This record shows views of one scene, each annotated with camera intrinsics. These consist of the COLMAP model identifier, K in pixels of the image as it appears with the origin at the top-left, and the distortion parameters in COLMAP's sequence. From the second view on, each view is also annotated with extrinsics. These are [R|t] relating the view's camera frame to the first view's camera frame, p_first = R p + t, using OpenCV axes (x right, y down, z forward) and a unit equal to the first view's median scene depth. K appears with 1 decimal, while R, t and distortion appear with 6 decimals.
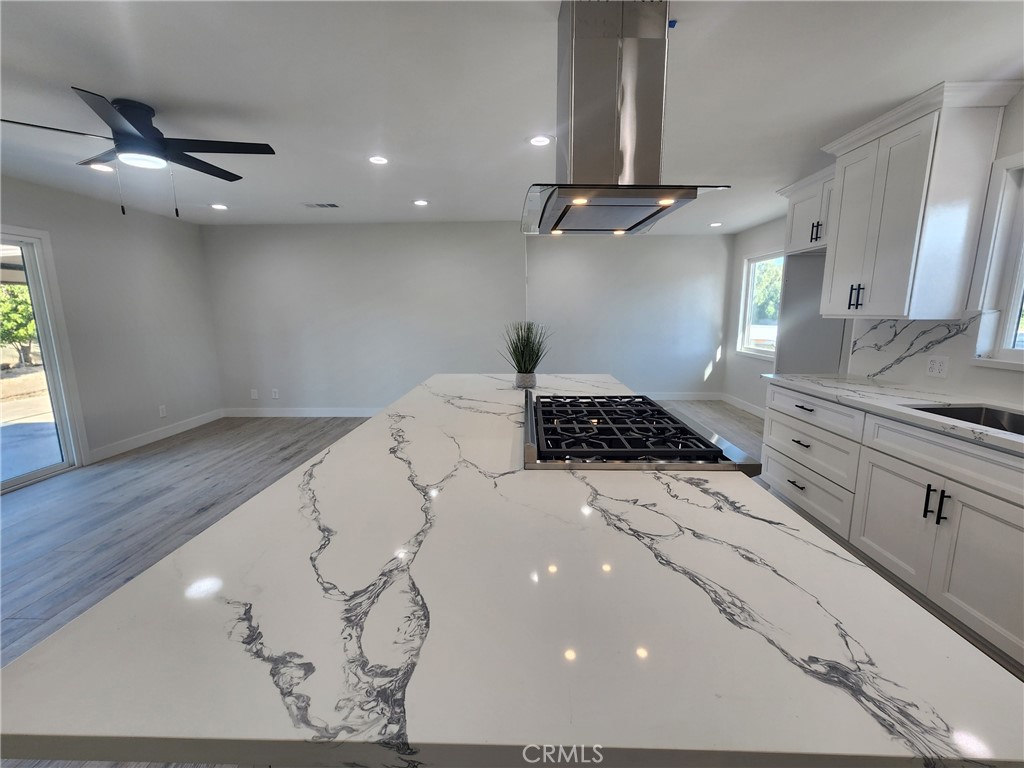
lens RADIAL K [[424.9, 0, 512.0], [0, 424.9, 384.0], [0, 0, 1]] dist [0.002239, 0.000263]
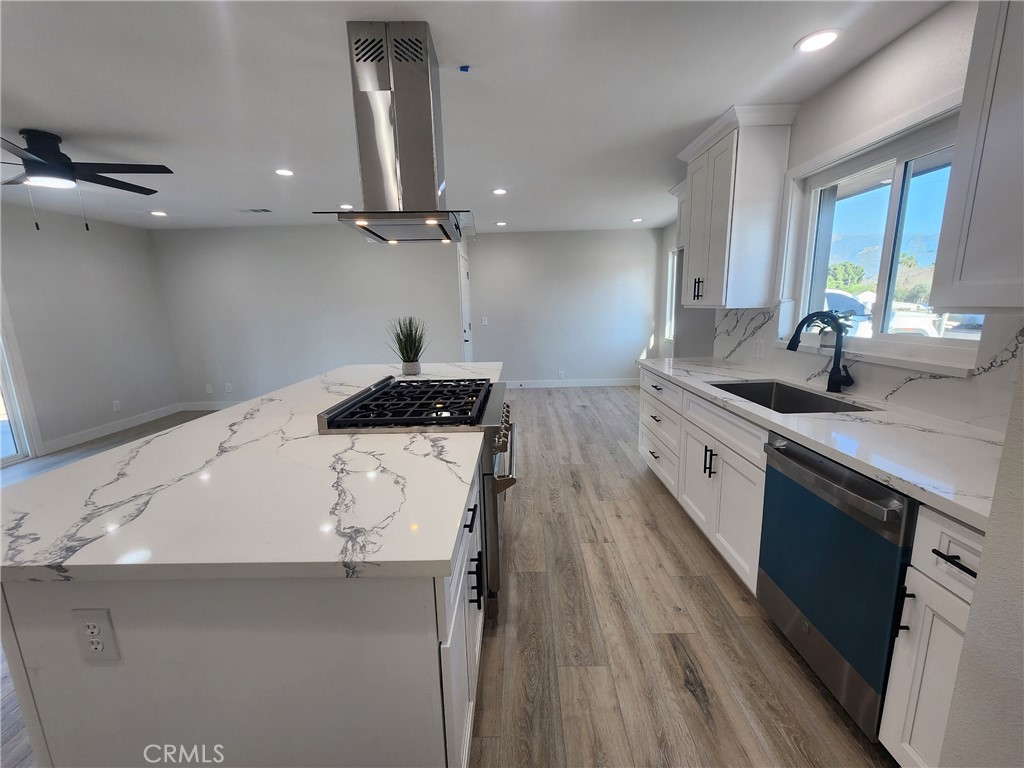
lens RADIAL K [[423.3, 0, 509.2], [0, 423.3, 384.2], [0, 0, 1]] dist [0.001554, -0.000153]
pose [[0.999719, -0.021808, 0.009345, 0.348165], [0.021620, 0.999572, 0.019706, 0.020645], [-0.009770, -0.019498, 0.999762, -0.165180]]
